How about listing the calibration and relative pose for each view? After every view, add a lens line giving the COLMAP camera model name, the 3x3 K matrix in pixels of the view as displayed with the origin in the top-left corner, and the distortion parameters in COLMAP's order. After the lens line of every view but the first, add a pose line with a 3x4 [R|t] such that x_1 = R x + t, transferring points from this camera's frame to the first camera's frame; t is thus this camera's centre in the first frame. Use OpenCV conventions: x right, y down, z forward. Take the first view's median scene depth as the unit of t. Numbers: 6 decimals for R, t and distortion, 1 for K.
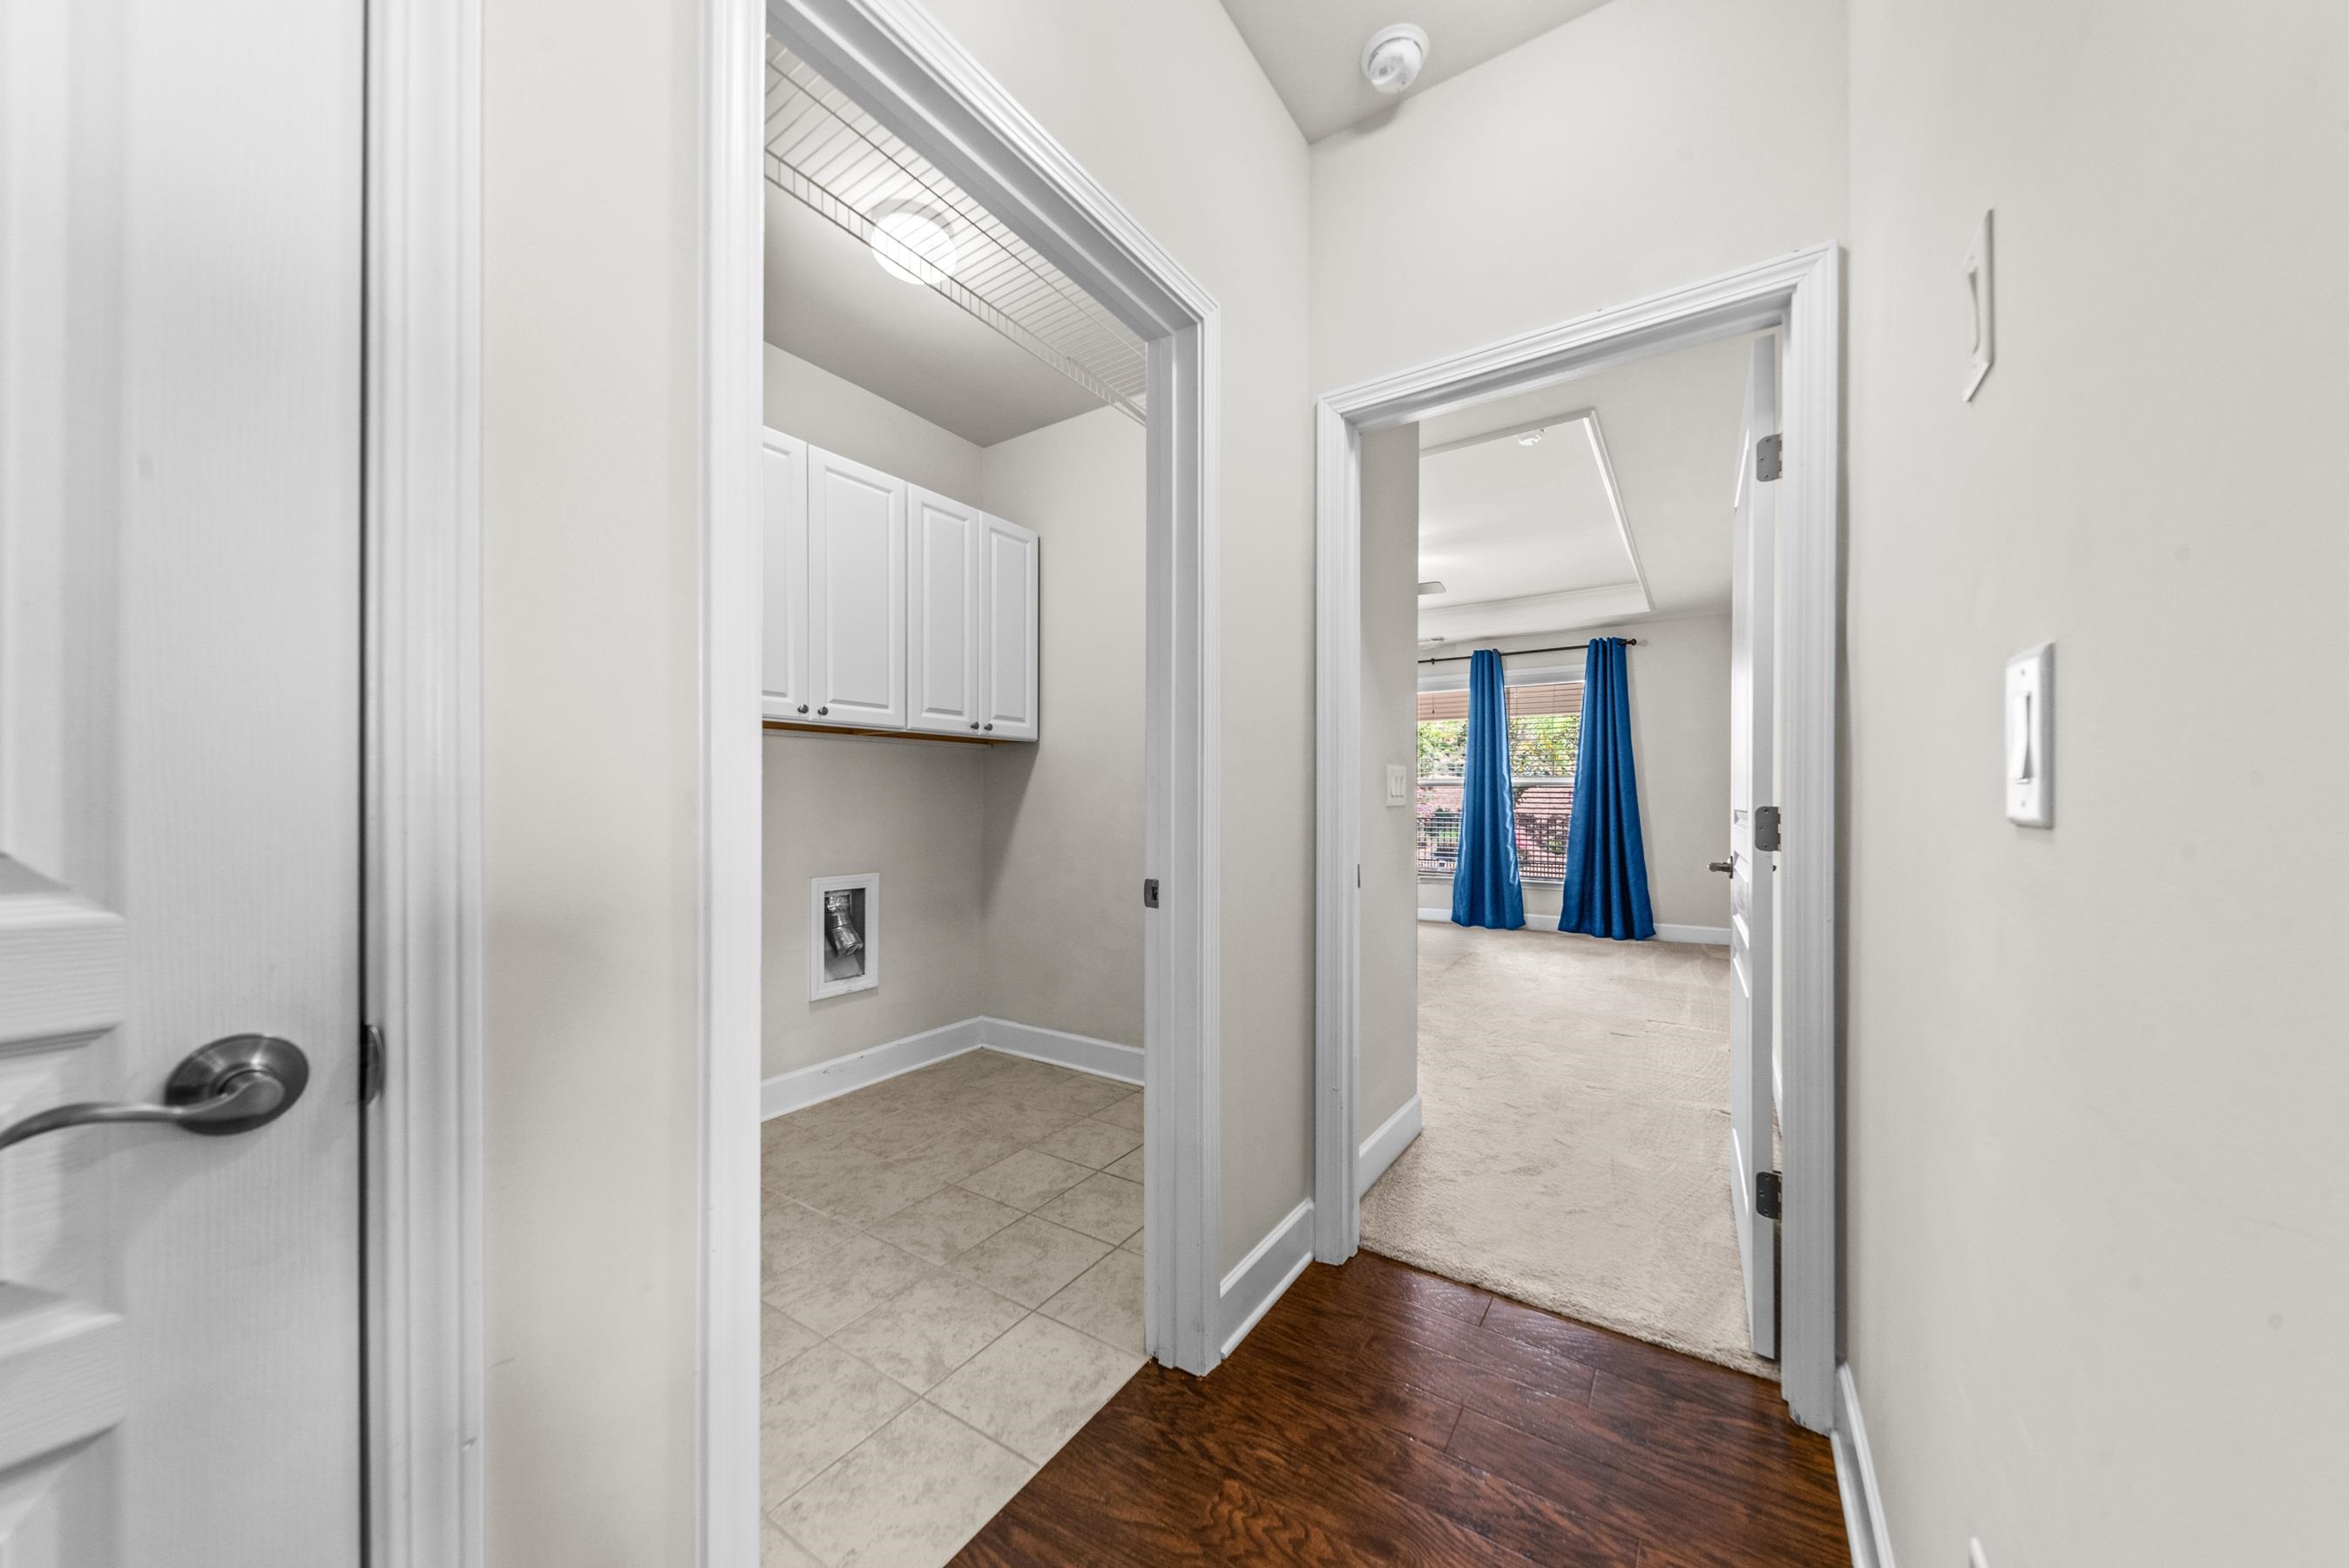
lens RADIAL K [[812.3, 0, 1179.3], [0, 812.3, 804.2], [0, 0, 1]] dist [-0.020020, -0.000061]
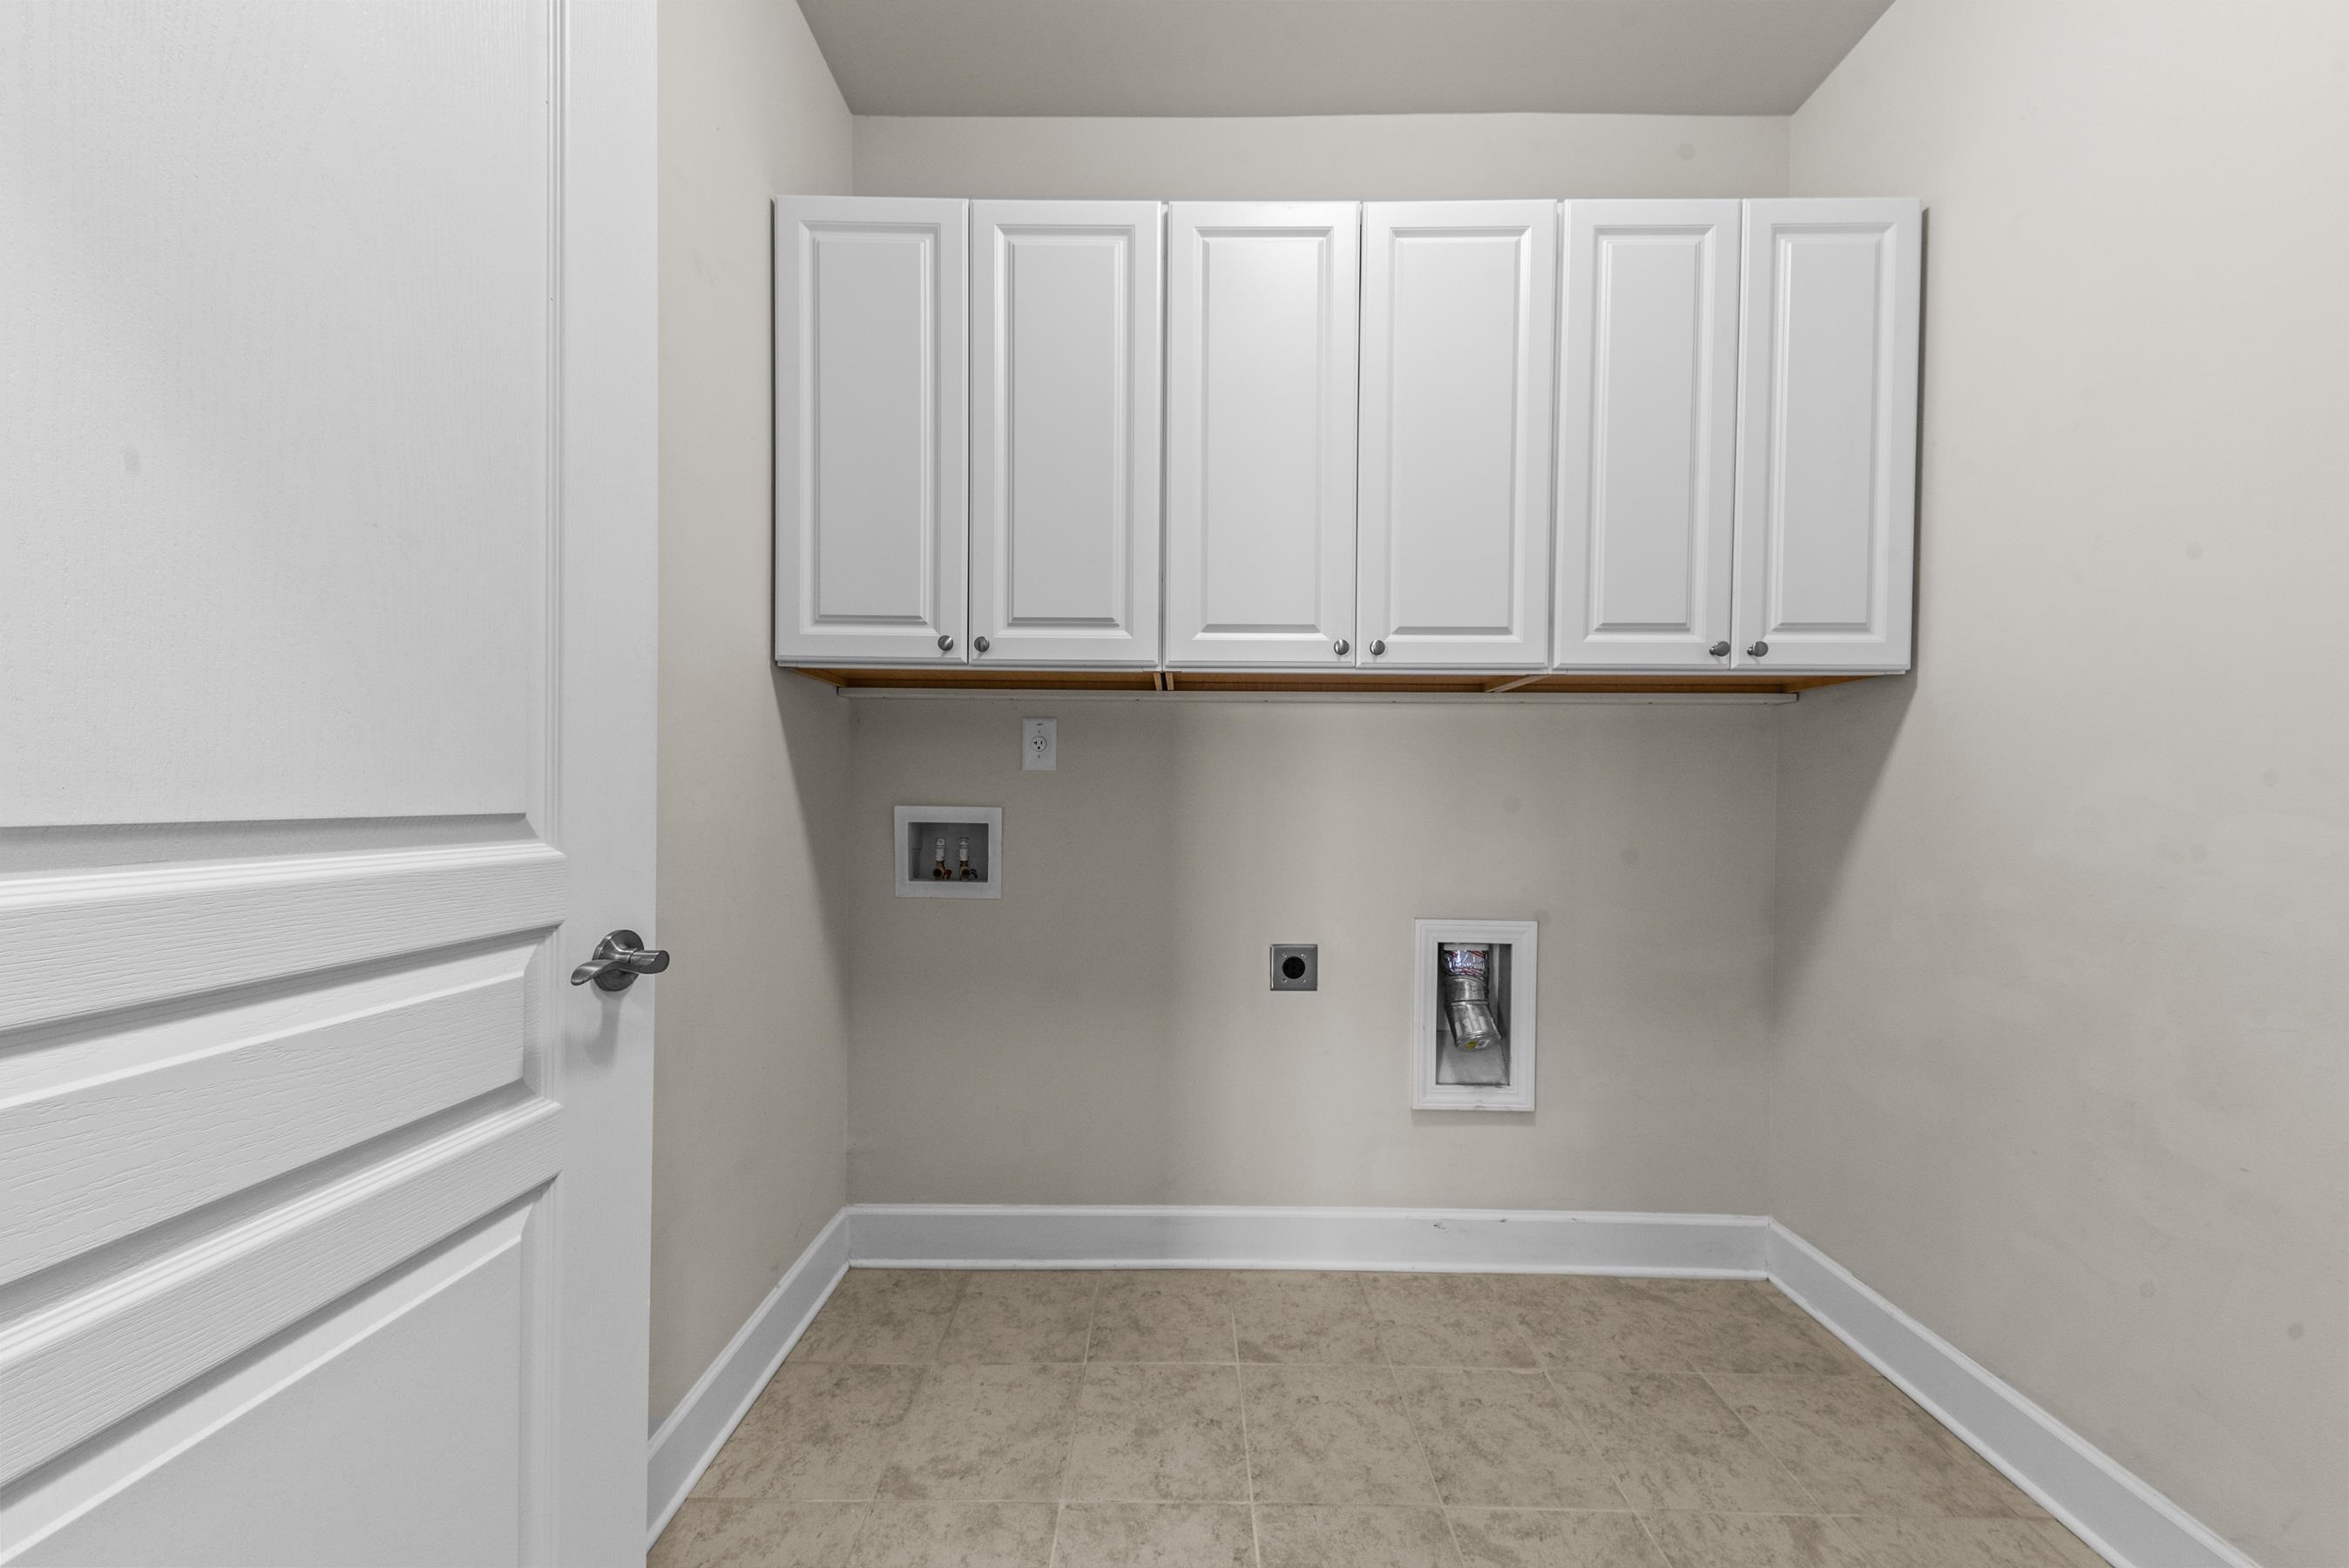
lens RADIAL K [[790.9, 0, 1174.1], [0, 790.9, 788.4], [0, 0, 1]] dist [0.007704, -0.000027]
pose [[0.543389, 0.011384, -0.839404, -0.030488], [-0.011700, 0.999914, 0.005987, -0.012972], [0.839399, 0.006568, 0.543476, 0.474072]]
